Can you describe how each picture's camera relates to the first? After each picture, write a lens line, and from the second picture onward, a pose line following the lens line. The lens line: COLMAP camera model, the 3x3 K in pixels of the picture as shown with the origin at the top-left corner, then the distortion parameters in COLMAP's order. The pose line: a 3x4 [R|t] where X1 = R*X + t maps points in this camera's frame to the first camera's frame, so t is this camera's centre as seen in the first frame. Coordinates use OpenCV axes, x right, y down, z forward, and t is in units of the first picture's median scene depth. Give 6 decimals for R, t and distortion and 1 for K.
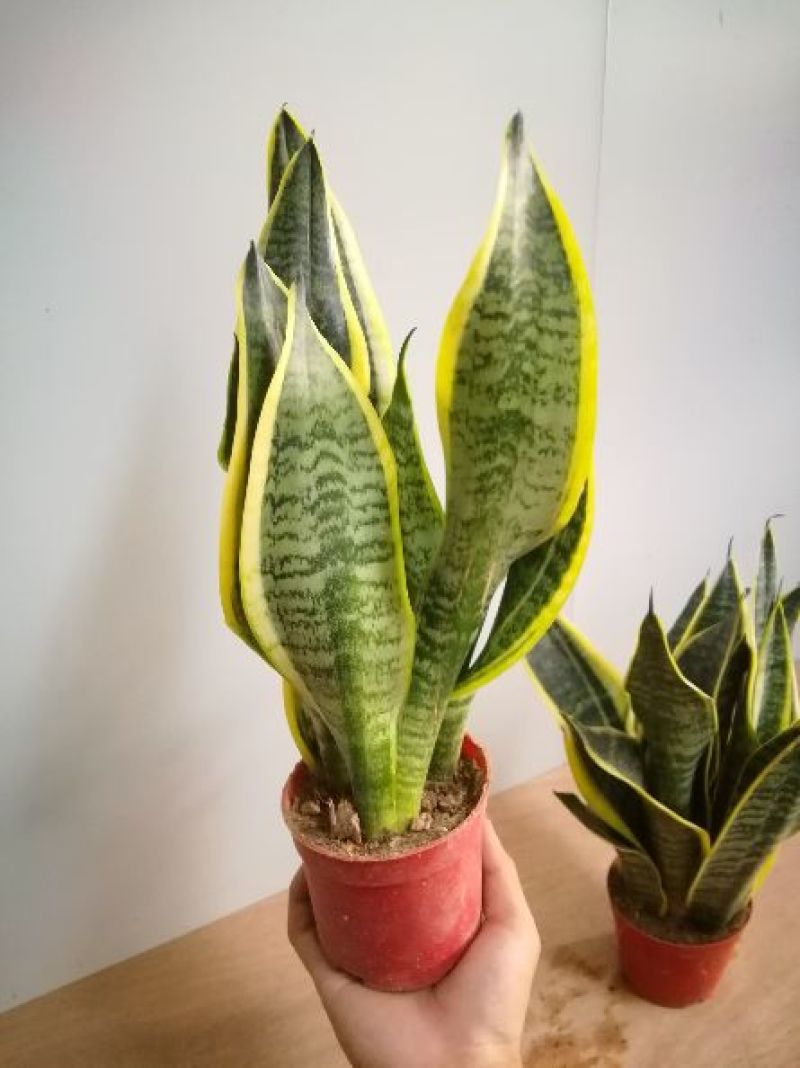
lens RADIAL K [[899.0, 0, 406.5], [0, 899.0, 531.5], [0, 0, 1]] dist [0.039972, -0.101486]
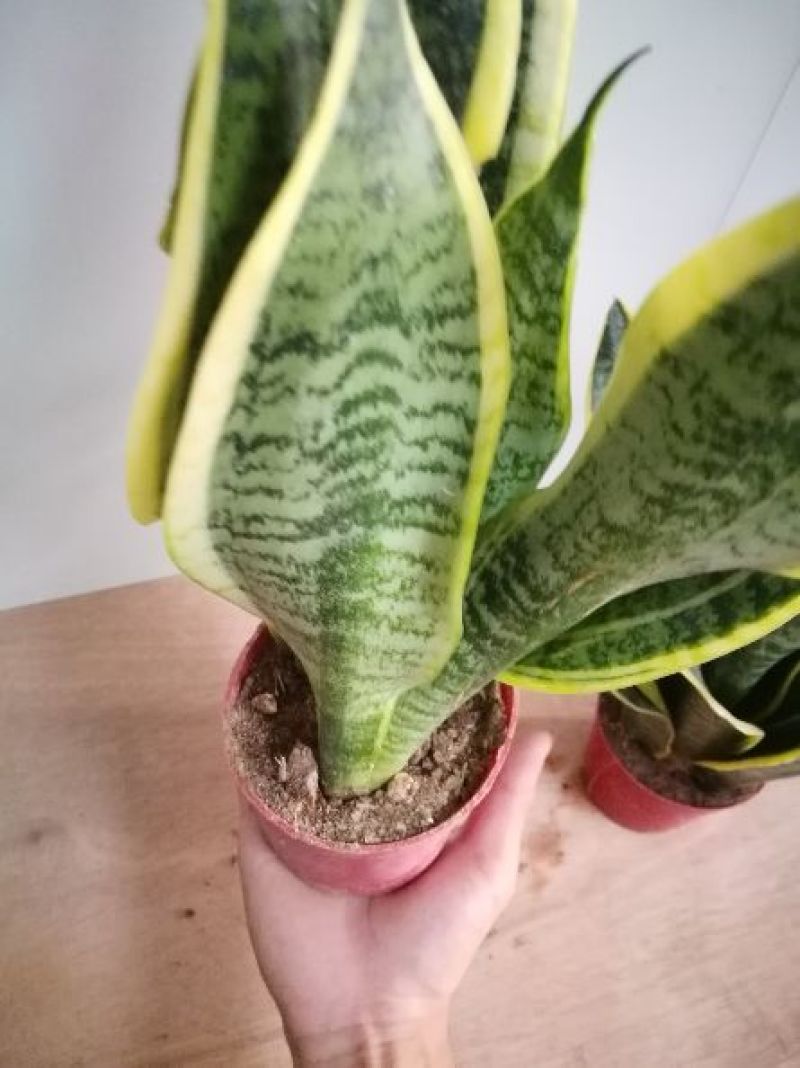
lens RADIAL K [[899.0, 0, 379.9], [0, 899.0, 562.7], [0, 0, 1]] dist [0.039972, -0.101486]
pose [[0.969121, 0.246074, 0.015906, -0.063413], [-0.212728, 0.801687, 0.558610, -0.252368], [0.124708, -0.544744, 0.829278, 0.540146]]
